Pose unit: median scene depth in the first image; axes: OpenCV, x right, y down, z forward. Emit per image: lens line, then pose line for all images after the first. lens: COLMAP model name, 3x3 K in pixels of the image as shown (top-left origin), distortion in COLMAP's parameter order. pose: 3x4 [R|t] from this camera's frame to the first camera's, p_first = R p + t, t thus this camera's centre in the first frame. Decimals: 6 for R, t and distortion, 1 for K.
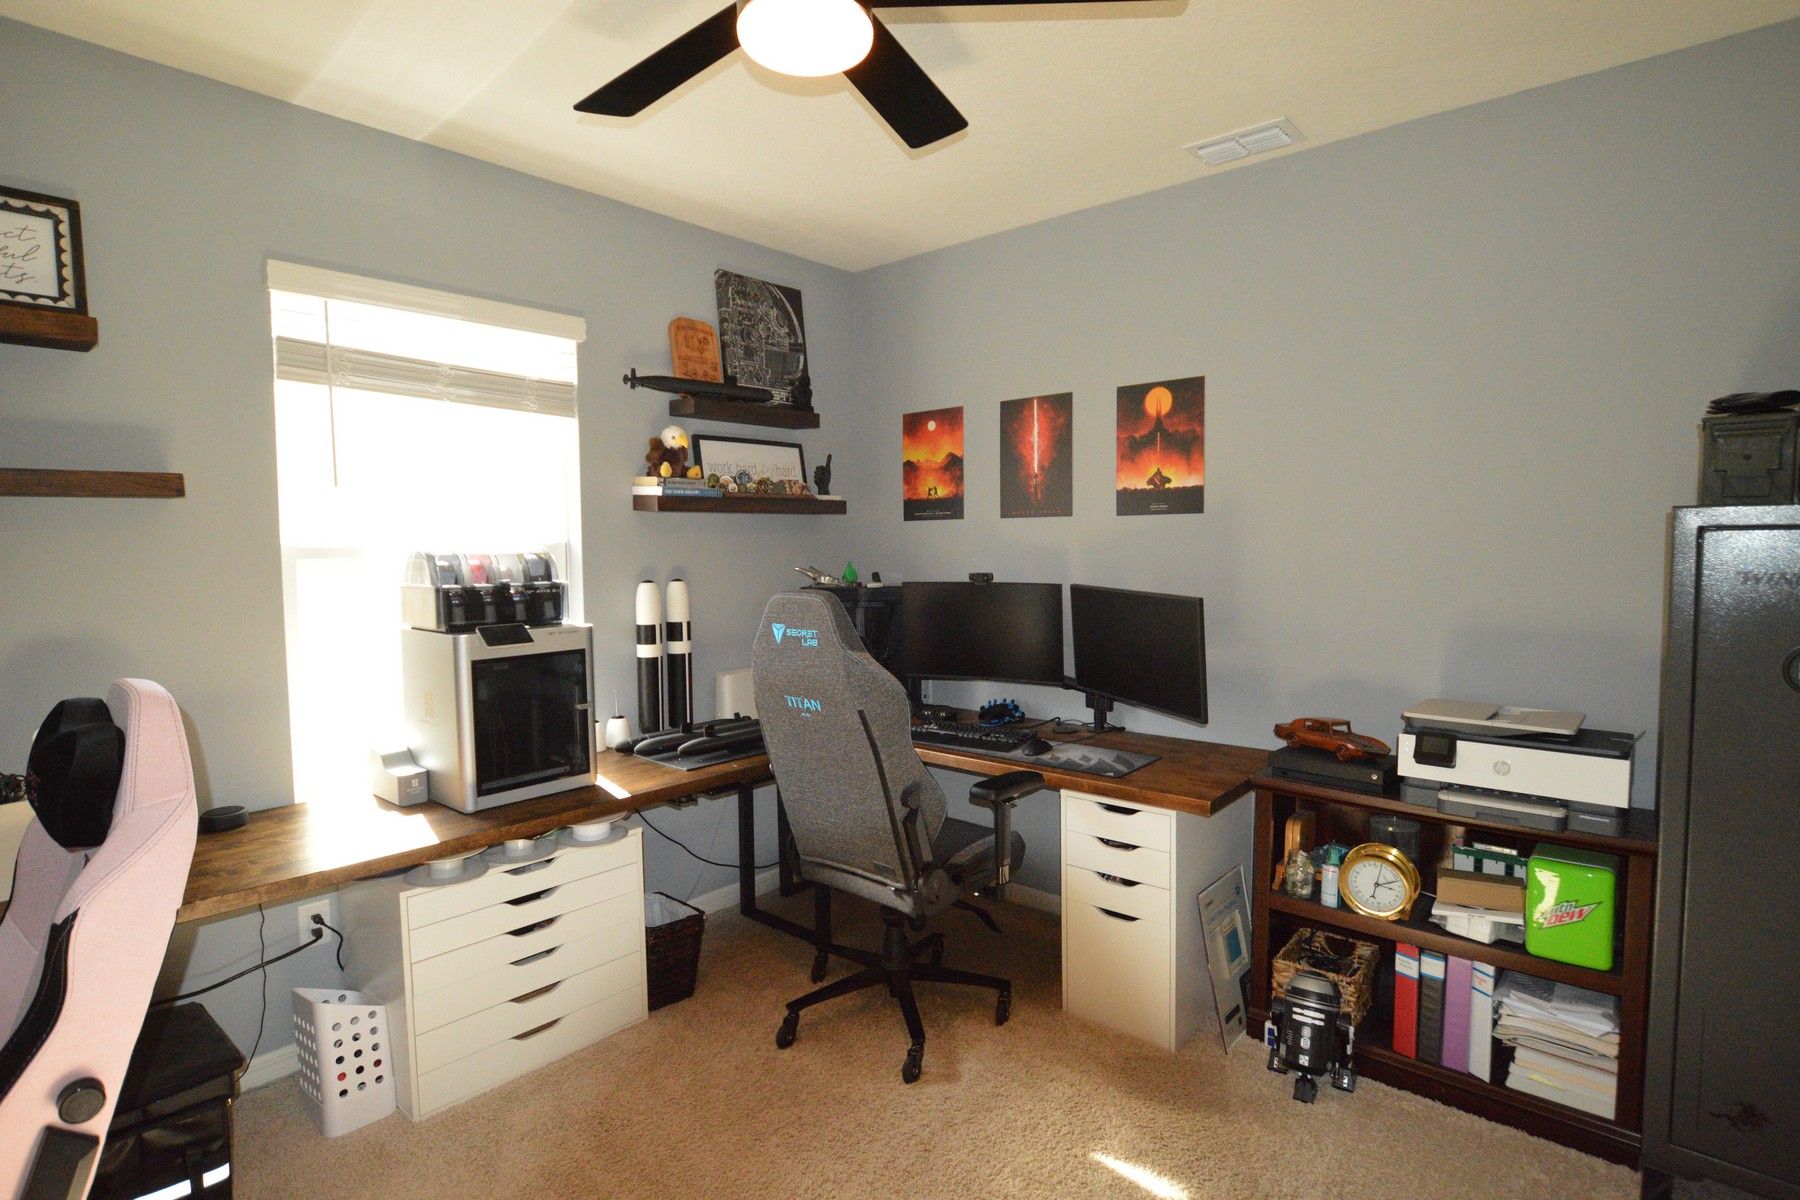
lens RADIAL K [[897.2, 0, 898.8], [0, 897.2, 594.7], [0, 0, 1]] dist [-0.028585, 0.000950]
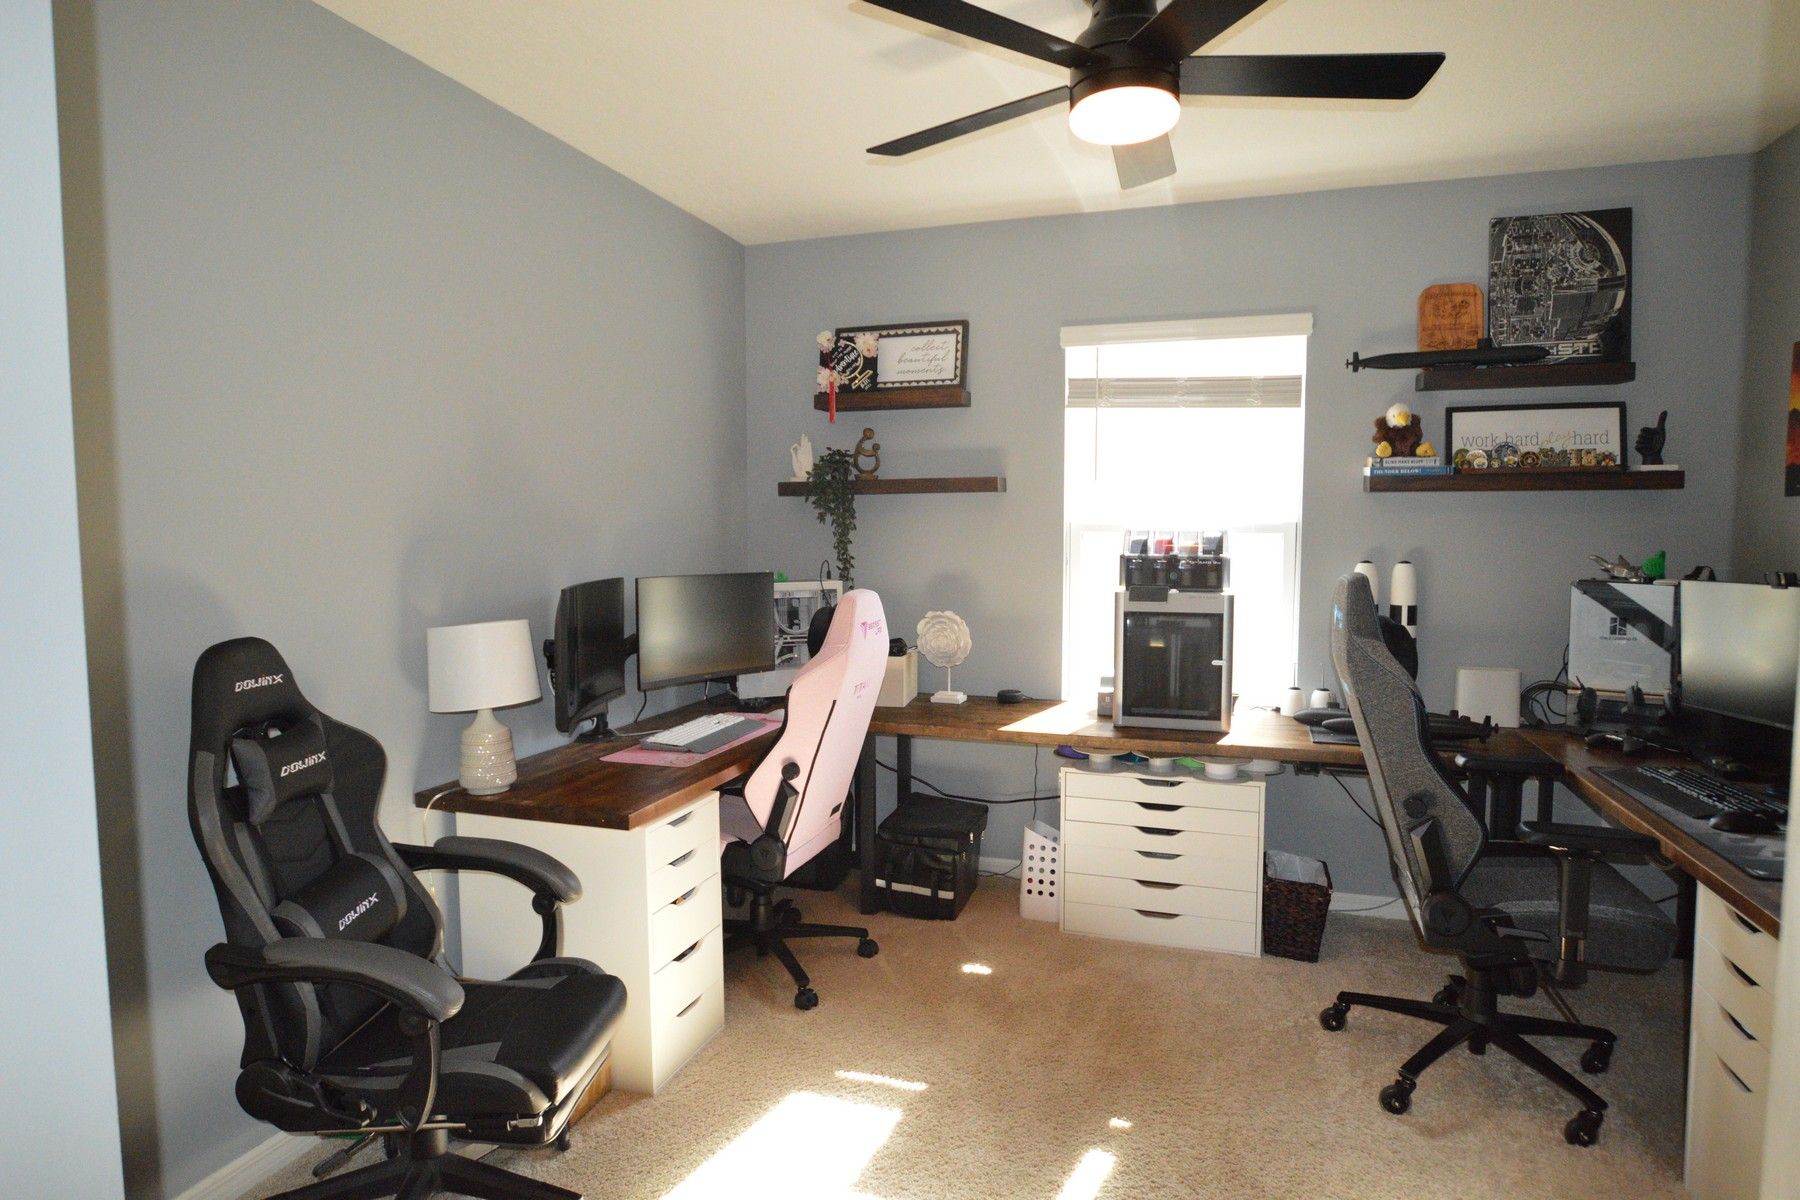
lens RADIAL K [[957.6, 0, 903.3], [0, 957.6, 597.7], [0, 0, 1]] dist [-0.020364, -0.001065]
pose [[0.395423, 0.075990, -0.915350, 0.512317], [-0.060613, 0.996558, 0.056547, -0.003961], [0.916497, 0.033123, 0.398669, 0.103265]]
